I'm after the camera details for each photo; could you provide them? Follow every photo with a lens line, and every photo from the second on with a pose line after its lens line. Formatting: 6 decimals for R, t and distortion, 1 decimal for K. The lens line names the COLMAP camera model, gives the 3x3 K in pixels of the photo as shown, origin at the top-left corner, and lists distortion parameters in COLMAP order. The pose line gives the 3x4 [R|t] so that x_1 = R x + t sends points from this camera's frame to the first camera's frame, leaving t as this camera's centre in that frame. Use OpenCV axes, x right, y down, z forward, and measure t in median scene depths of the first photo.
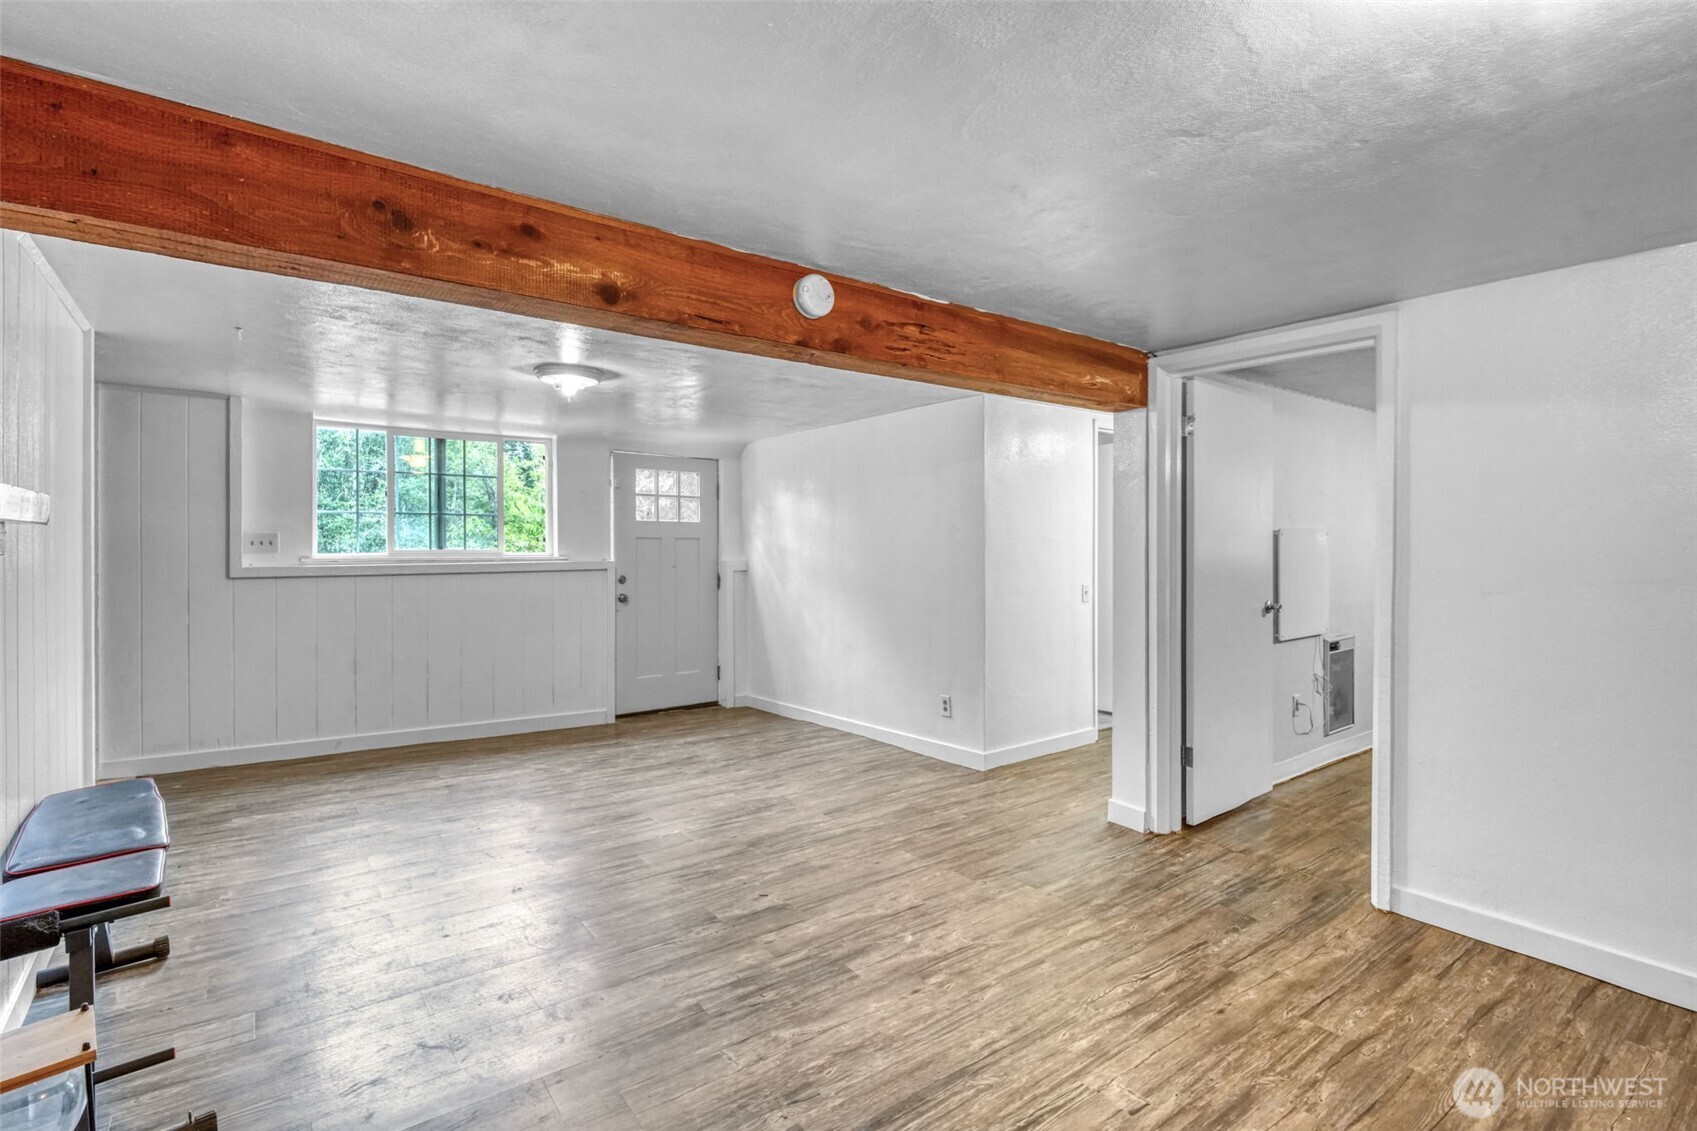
lens RADIAL K [[801.6, 0, 848.7], [0, 801.6, 558.2], [0, 0, 1]] dist [-0.002985, -0.000623]
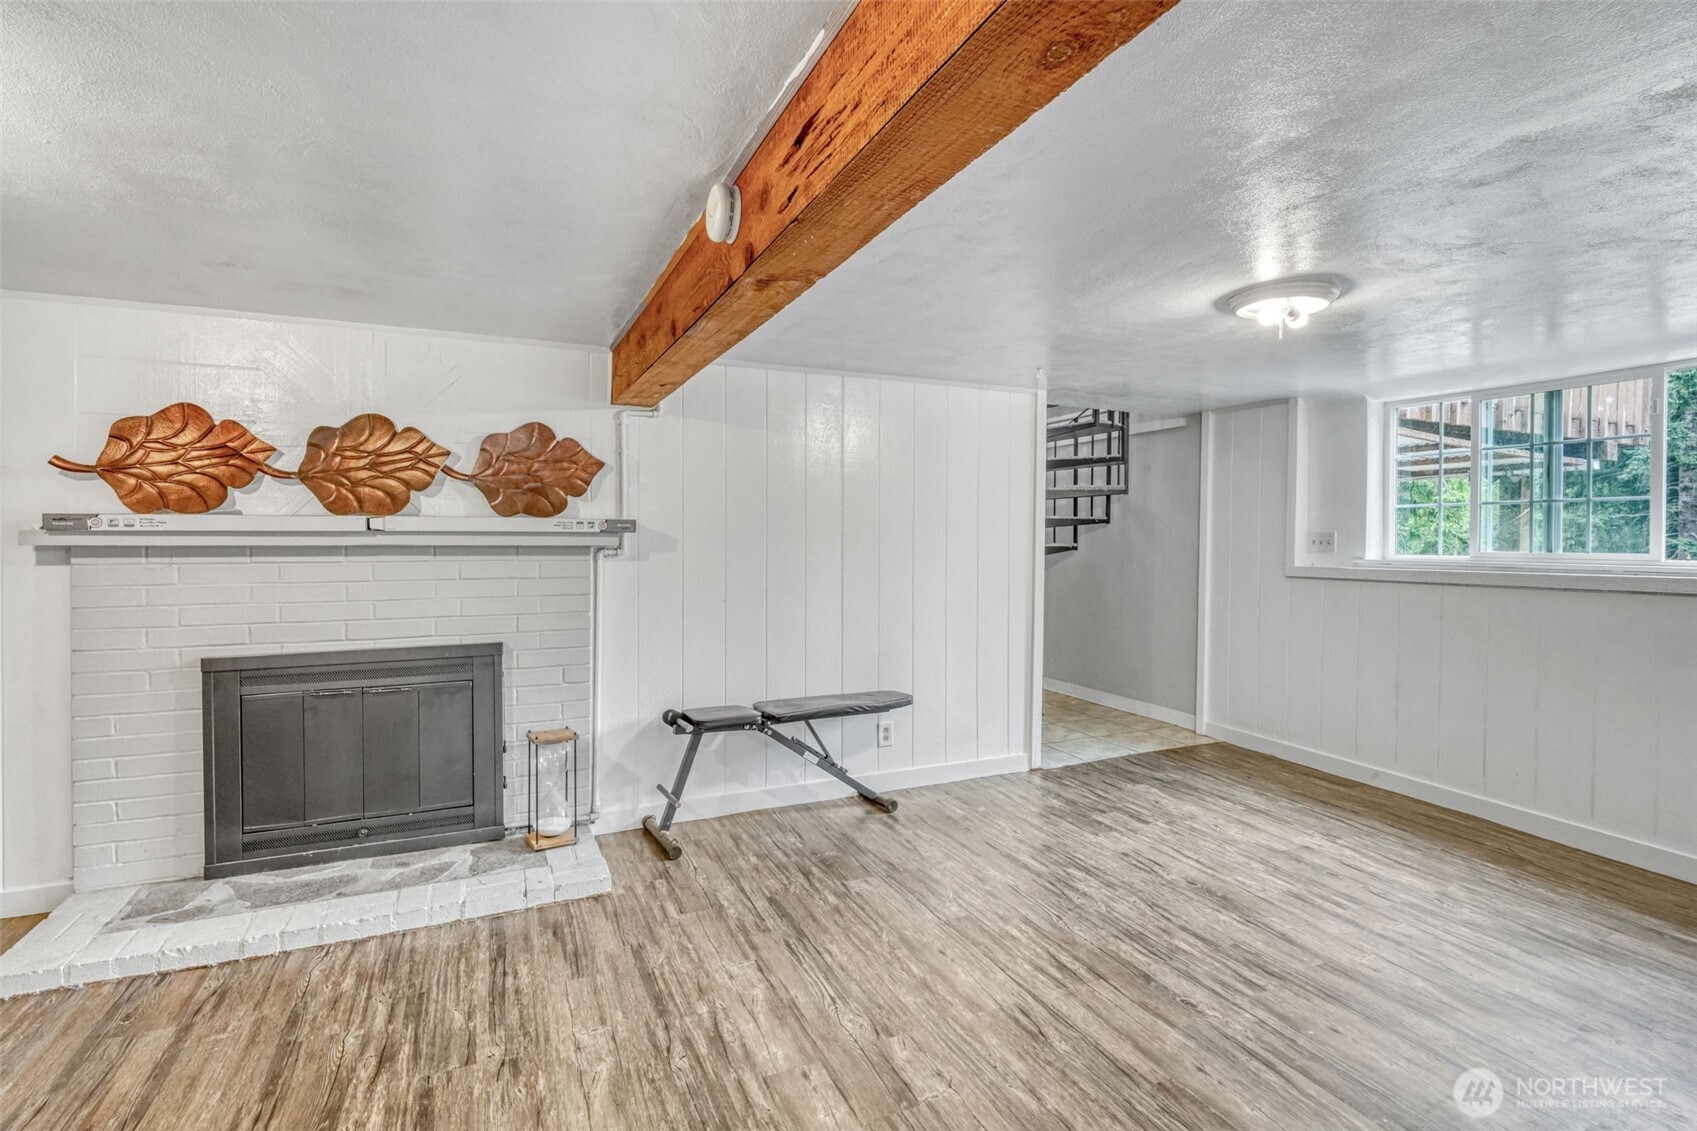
lens RADIAL K [[801.6, 0, 848.7], [0, 801.6, 558.2], [0, 0, 1]] dist [-0.002985, -0.000623]
pose [[-0.227033, 0.022106, -0.973636, 0.486971], [-0.022382, 0.999360, 0.027909, -0.020035], [0.973630, 0.028128, -0.226393, 0.955495]]
